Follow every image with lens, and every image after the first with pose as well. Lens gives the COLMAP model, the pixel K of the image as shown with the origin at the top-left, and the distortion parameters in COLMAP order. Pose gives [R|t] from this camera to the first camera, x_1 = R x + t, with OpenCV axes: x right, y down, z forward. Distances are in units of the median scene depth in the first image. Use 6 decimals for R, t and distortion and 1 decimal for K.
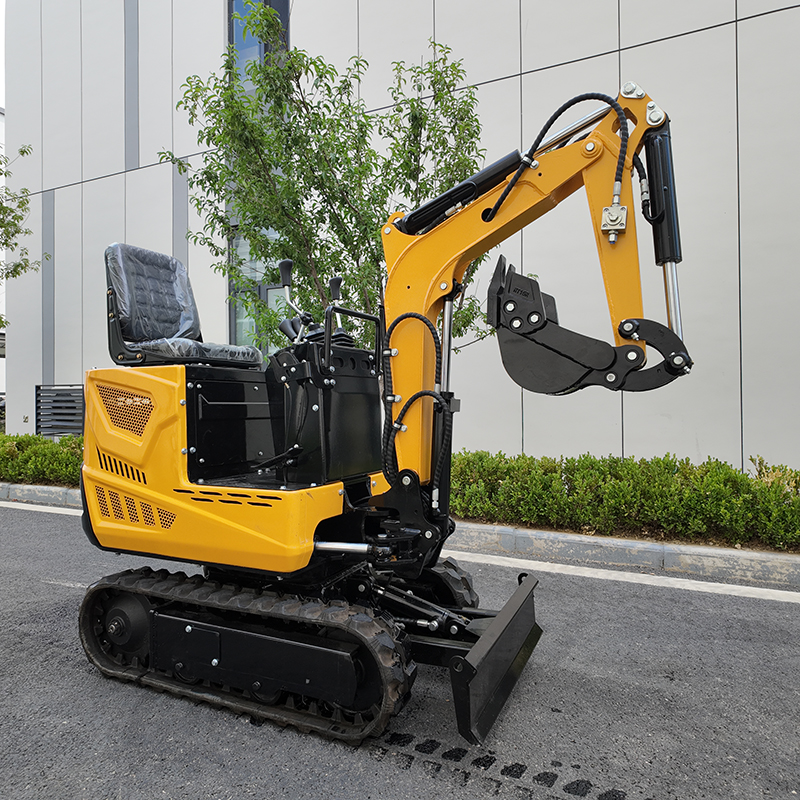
lens RADIAL K [[586.6, 0, 394.8], [0, 586.6, 399.6], [0, 0, 1]] dist [0.060499, -0.065105]
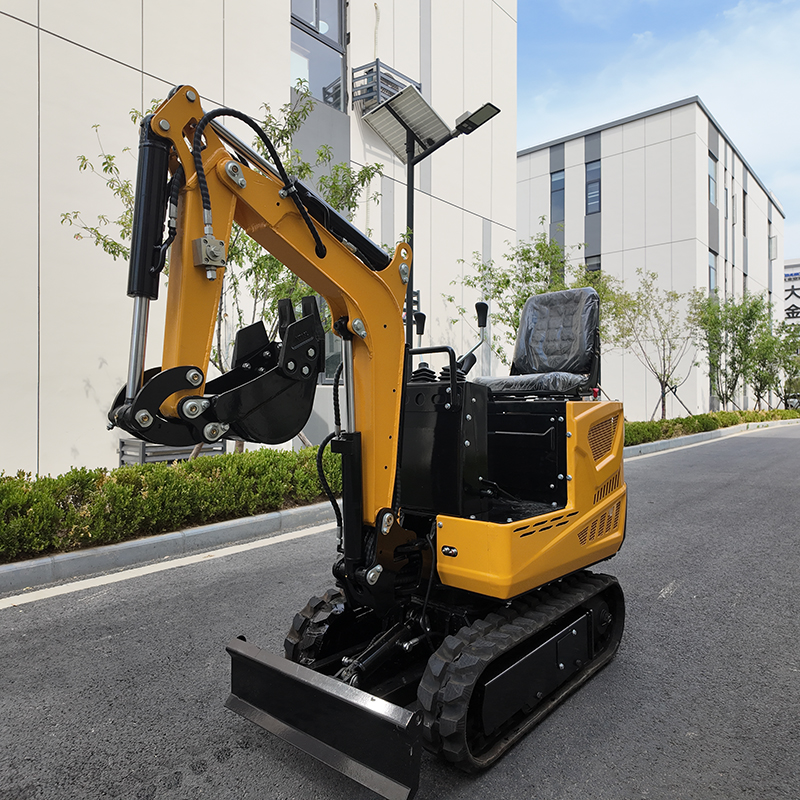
lens RADIAL K [[586.6, 0, 396.4], [0, 586.6, 402.4], [0, 0, 1]] dist [0.060499, -0.065105]
pose [[-0.271839, 0.010794, -0.962282, 0.971631], [0.014085, 0.999875, 0.007237, -0.067349], [0.962240, -0.011586, -0.271957, 1.299579]]
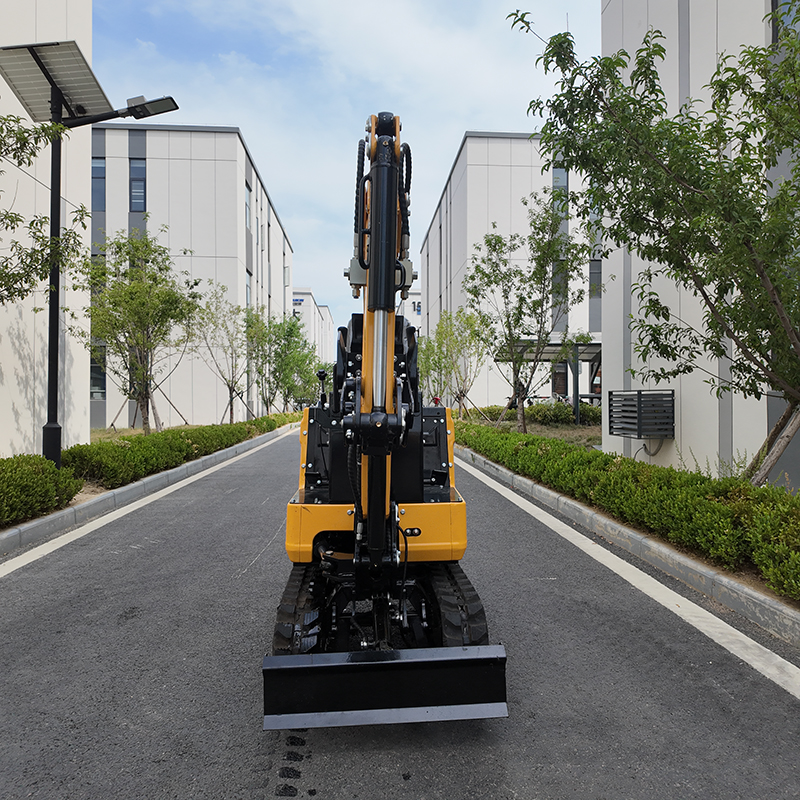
lens RADIAL K [[586.6, 0, 400.7], [0, 586.6, 401.4], [0, 0, 1]] dist [0.060499, -0.065105]
pose [[0.482817, 0.002990, -0.875716, 1.027112], [0.007750, 0.999940, 0.007687, -0.082678], [0.875687, -0.010499, 0.482765, 0.498173]]
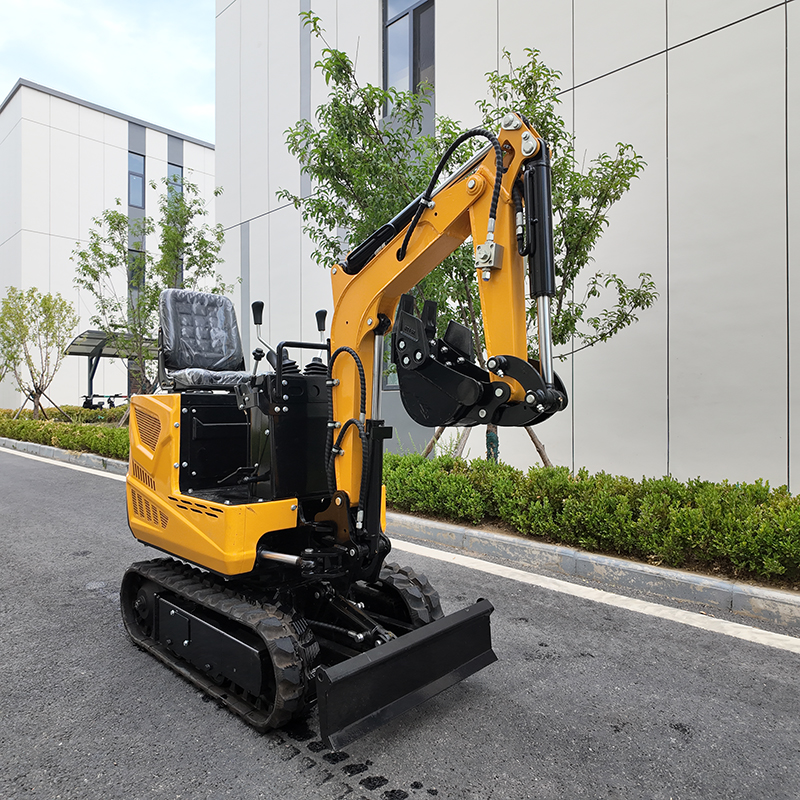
lens RADIAL K [[586.6, 0, 398.2], [0, 586.6, 400.4], [0, 0, 1]] dist [0.060499, -0.065105]
pose [[0.945052, 0.005538, -0.326873, 0.458661], [-0.004061, 0.999978, 0.005200, -0.052942], [0.326895, -0.003586, 0.945054, 0.006113]]
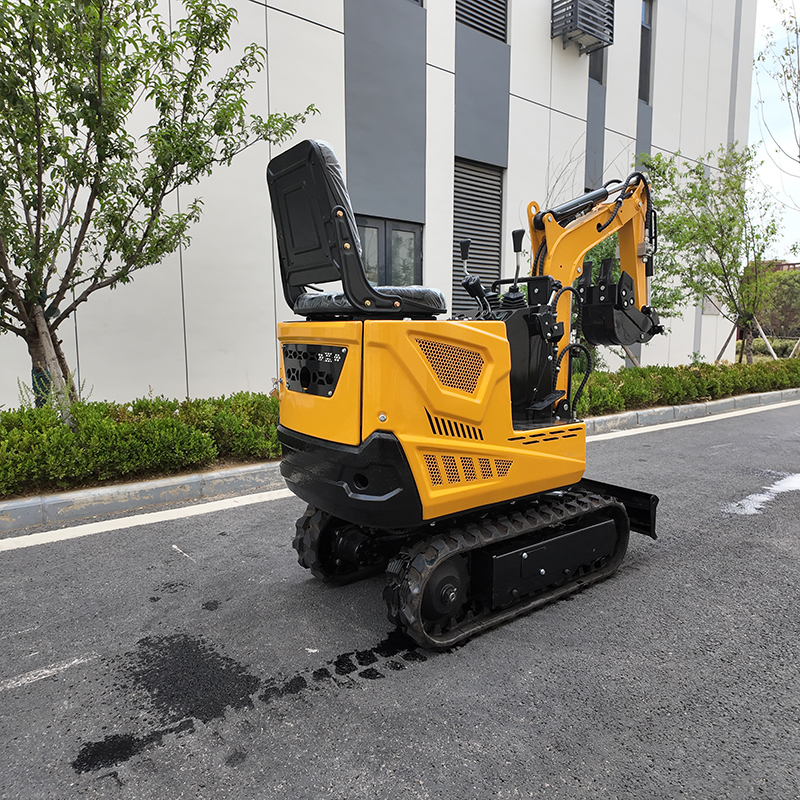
lens RADIAL K [[586.6, 0, 394.0], [0, 586.6, 392.0], [0, 0, 1]] dist [0.060499, -0.065105]
pose [[0.455234, -0.086619, 0.886148, -1.369035], [-0.005350, 0.994973, 0.100005, -0.036163], [-0.890356, -0.050267, 0.452482, 0.691958]]
